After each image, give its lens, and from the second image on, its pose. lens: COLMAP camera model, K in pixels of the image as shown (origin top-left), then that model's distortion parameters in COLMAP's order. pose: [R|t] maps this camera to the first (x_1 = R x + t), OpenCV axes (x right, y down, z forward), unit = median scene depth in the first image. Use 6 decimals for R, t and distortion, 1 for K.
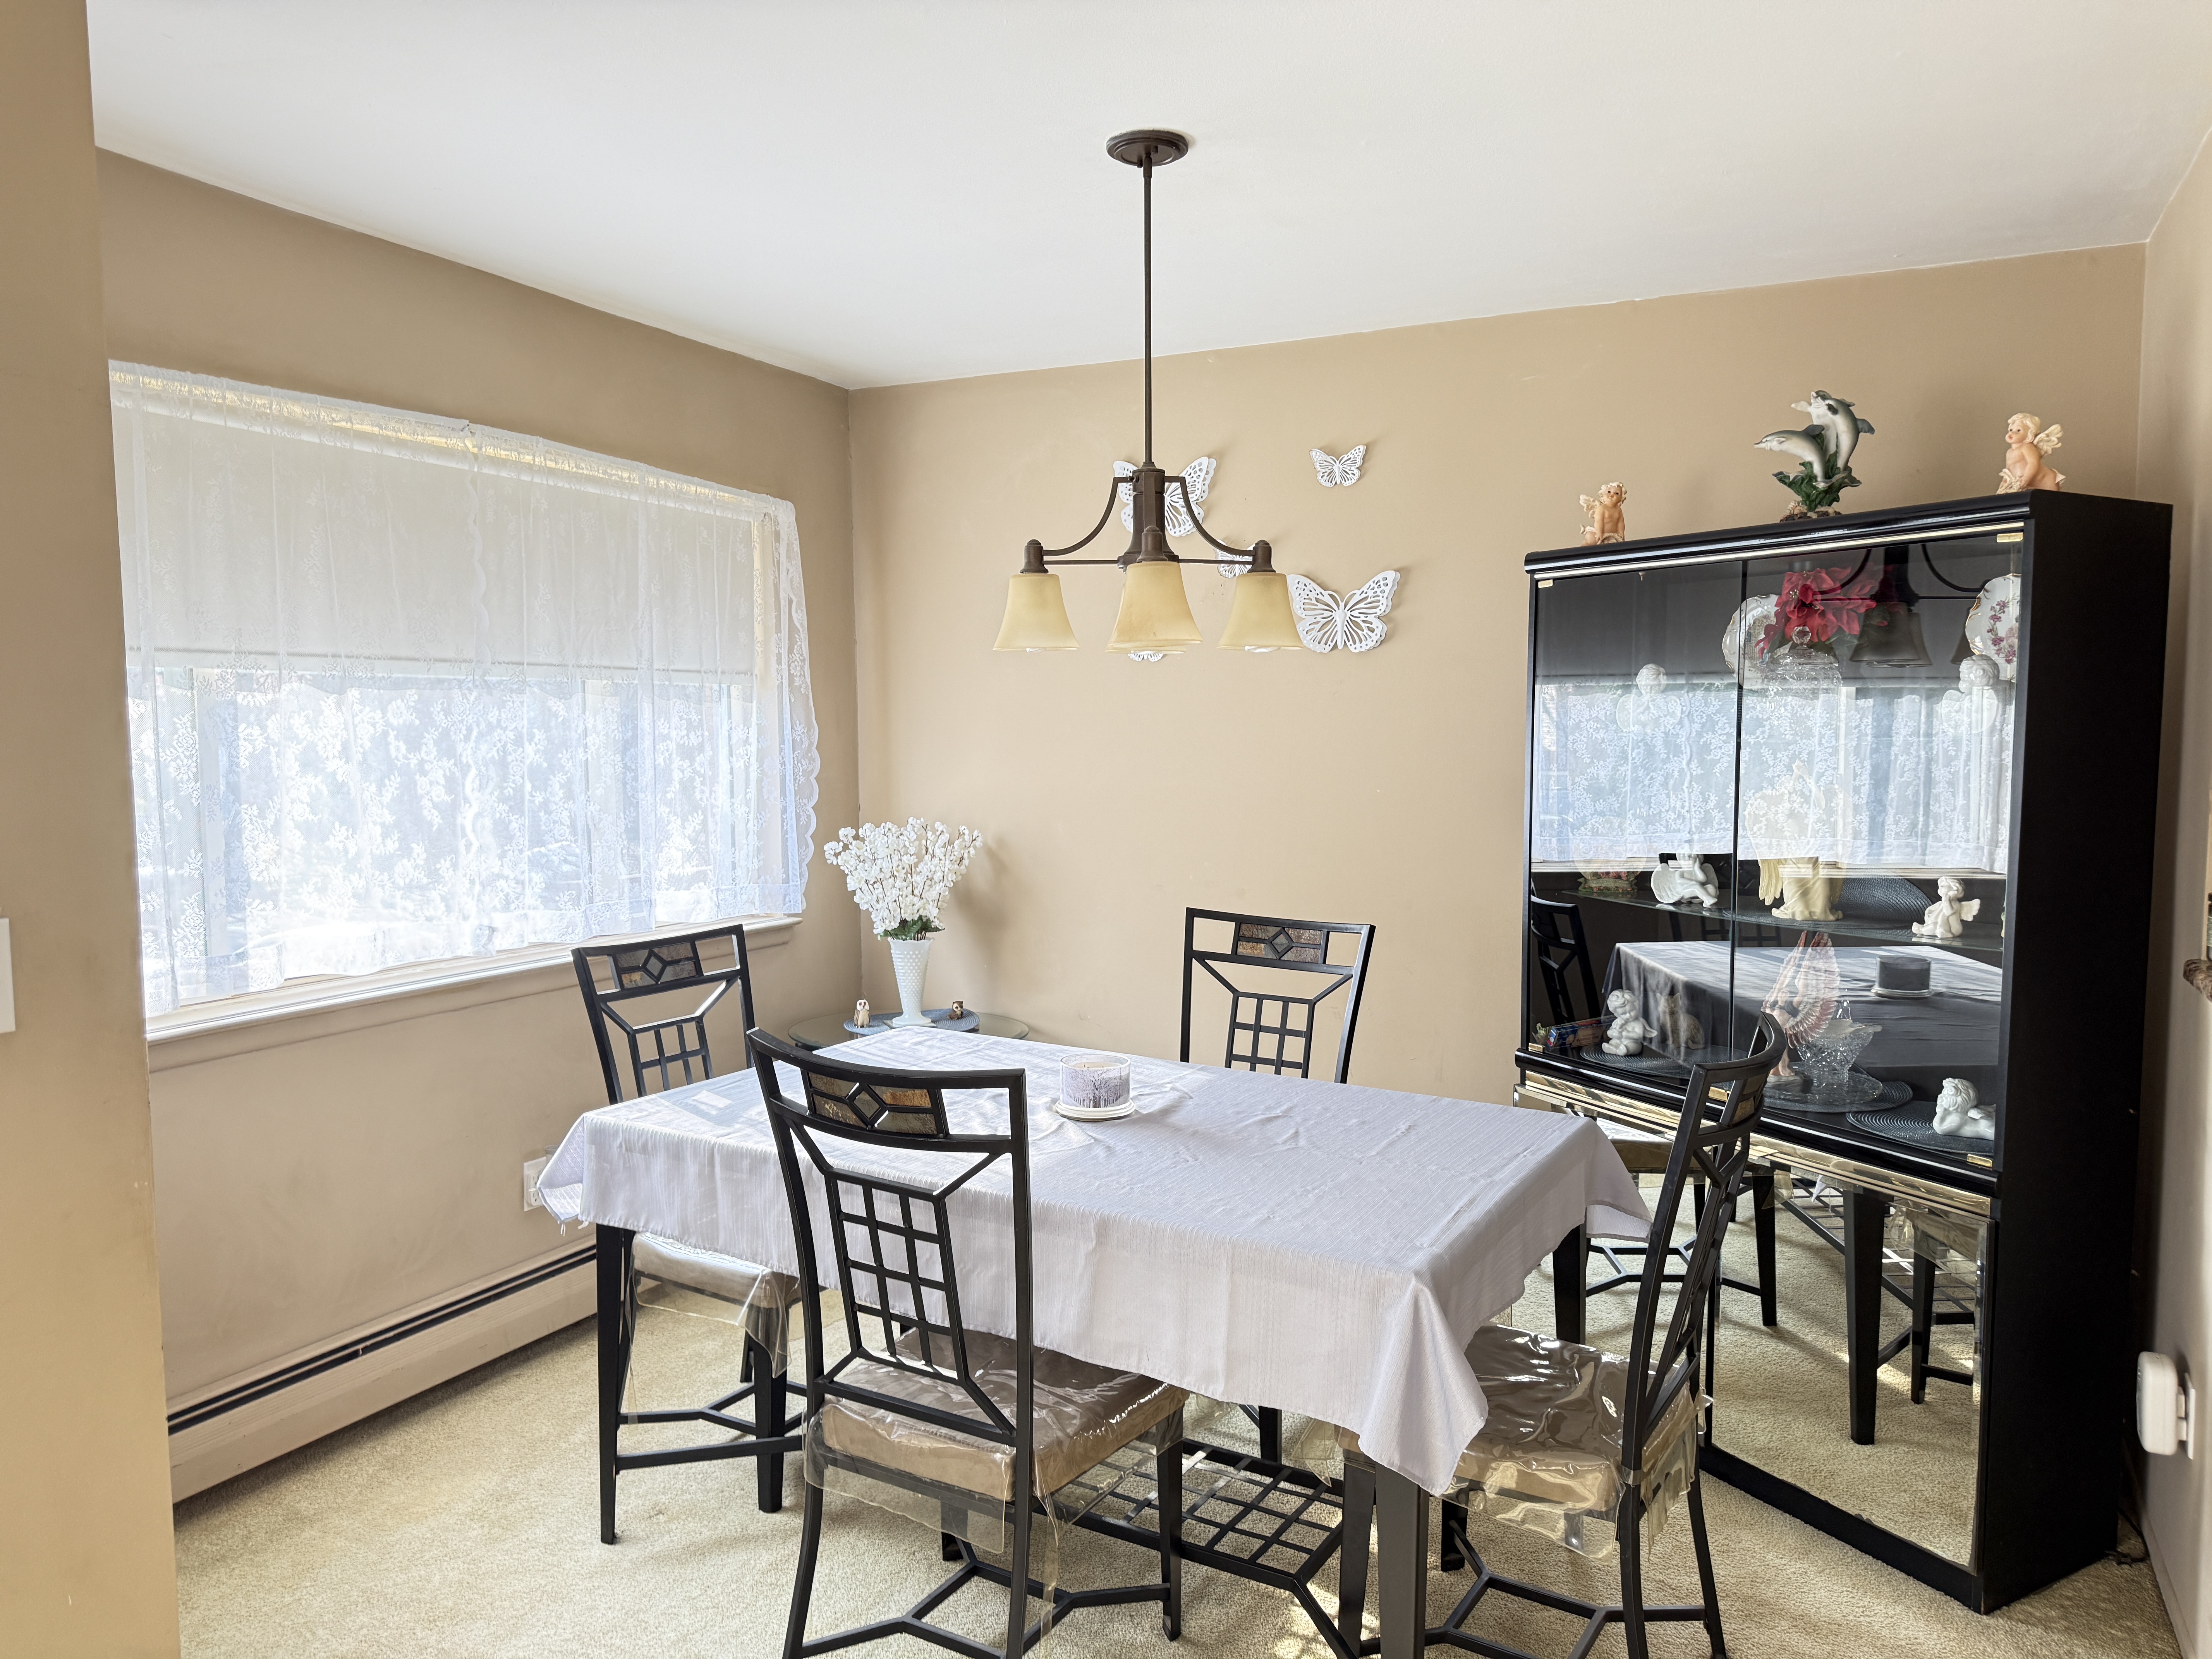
lens RADIAL K [[1611.0, 0, 1154.5], [0, 1611.0, 832.9], [0, 0, 1]] dist [0.098171, -0.110870]
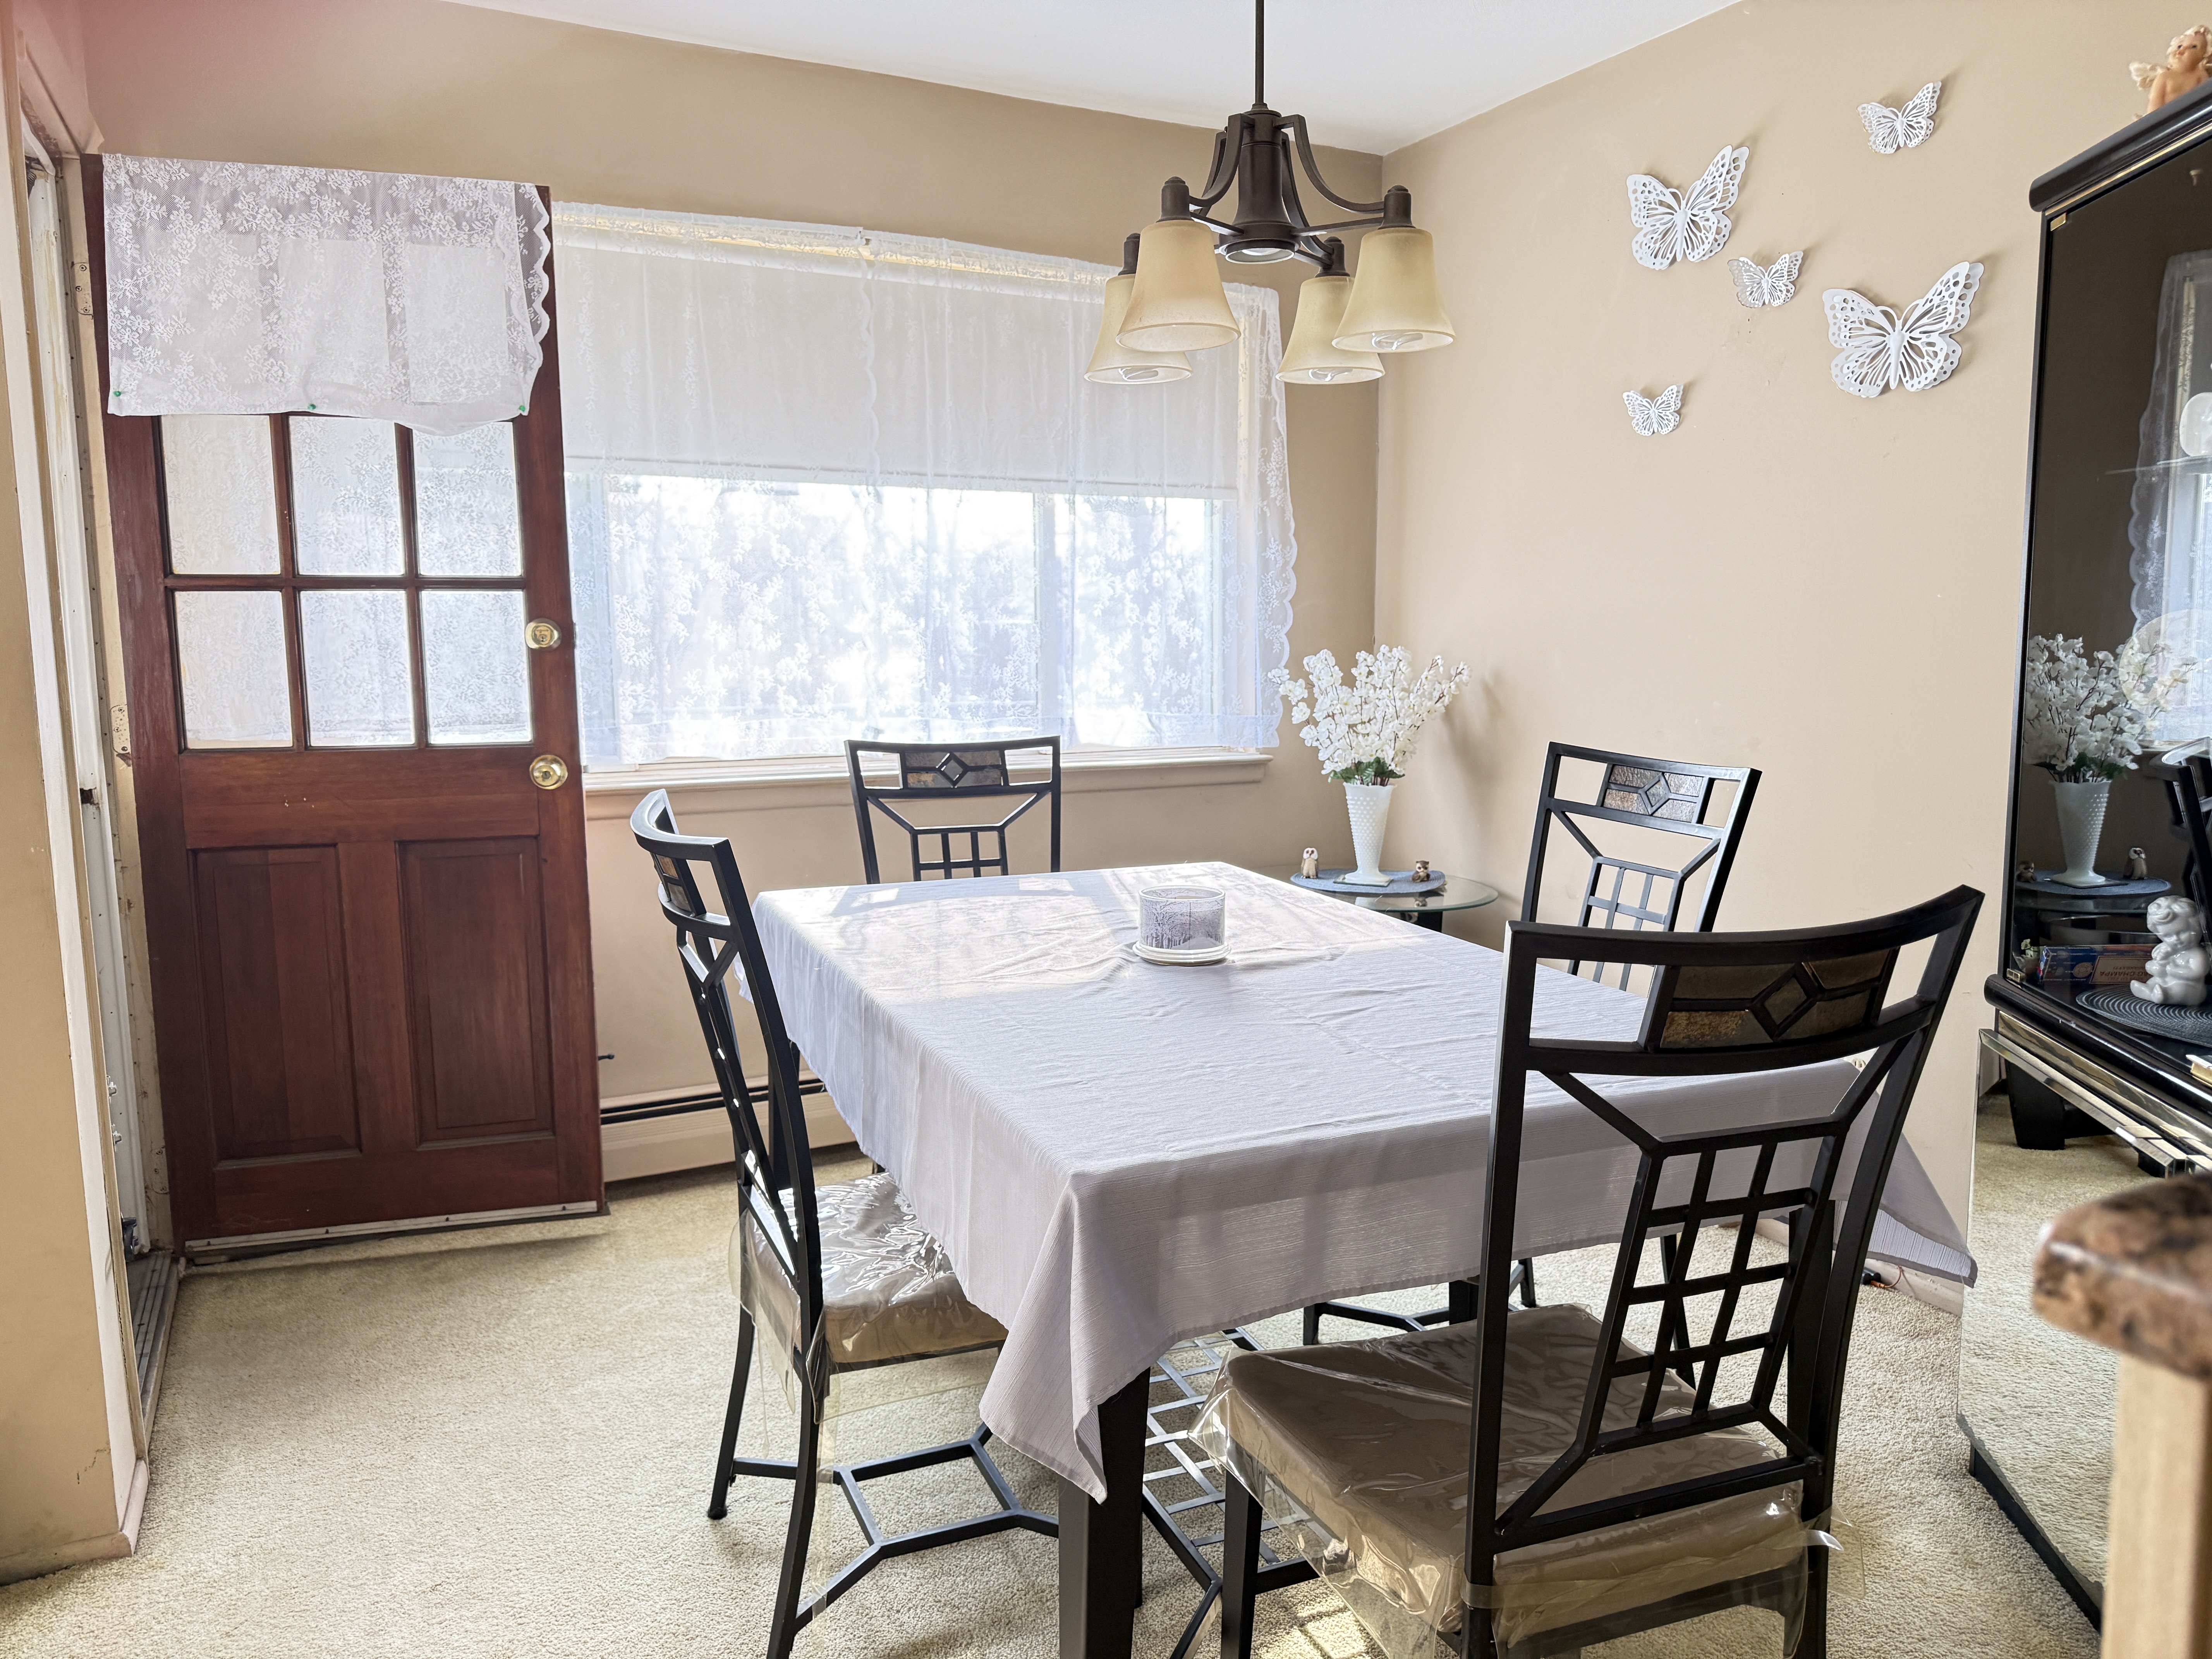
lens RADIAL K [[1611.0, 0, 1154.5], [0, 1611.0, 832.9], [0, 0, 1]] dist [0.098171, -0.110870]
pose [[0.789832, 0.071821, -0.609104, 0.358837], [-0.040042, 0.997040, 0.065641, 0.048270], [0.612015, -0.027455, 0.790369, 0.288930]]
